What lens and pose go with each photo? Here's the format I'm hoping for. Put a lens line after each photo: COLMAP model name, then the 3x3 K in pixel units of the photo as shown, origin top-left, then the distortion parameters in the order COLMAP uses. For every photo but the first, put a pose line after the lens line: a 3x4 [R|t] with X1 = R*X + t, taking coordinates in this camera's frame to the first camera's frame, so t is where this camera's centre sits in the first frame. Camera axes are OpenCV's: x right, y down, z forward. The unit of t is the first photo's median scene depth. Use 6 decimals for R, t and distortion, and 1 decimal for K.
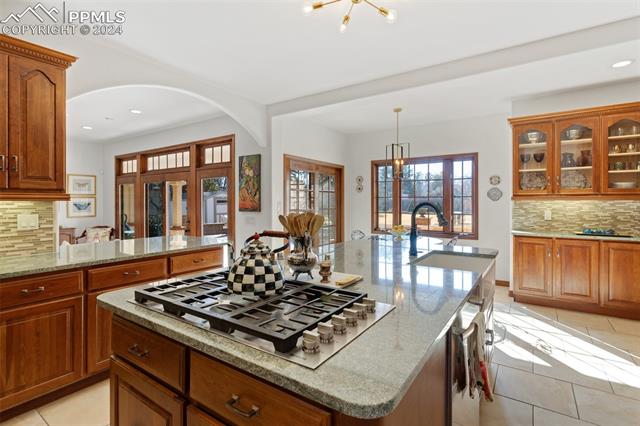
lens RADIAL K [[309.0, 0, 333.0], [0, 309.0, 204.1], [0, 0, 1]] dist [-0.000876, -0.000486]
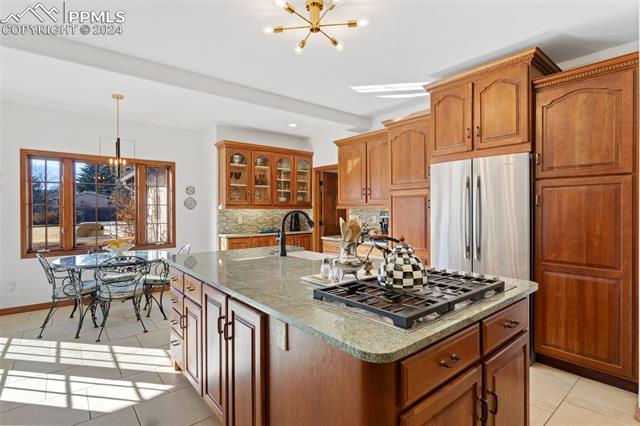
lens RADIAL K [[311.2, 0, 319.7], [0, 311.2, 210.2], [0, 0, 1]] dist [-0.000428, -0.000055]
pose [[0.304757, -0.003290, 0.952424, -0.464484], [0.010080, 0.999949, 0.000229, -0.004085], [-0.952377, 0.009531, 0.304775, 0.290730]]
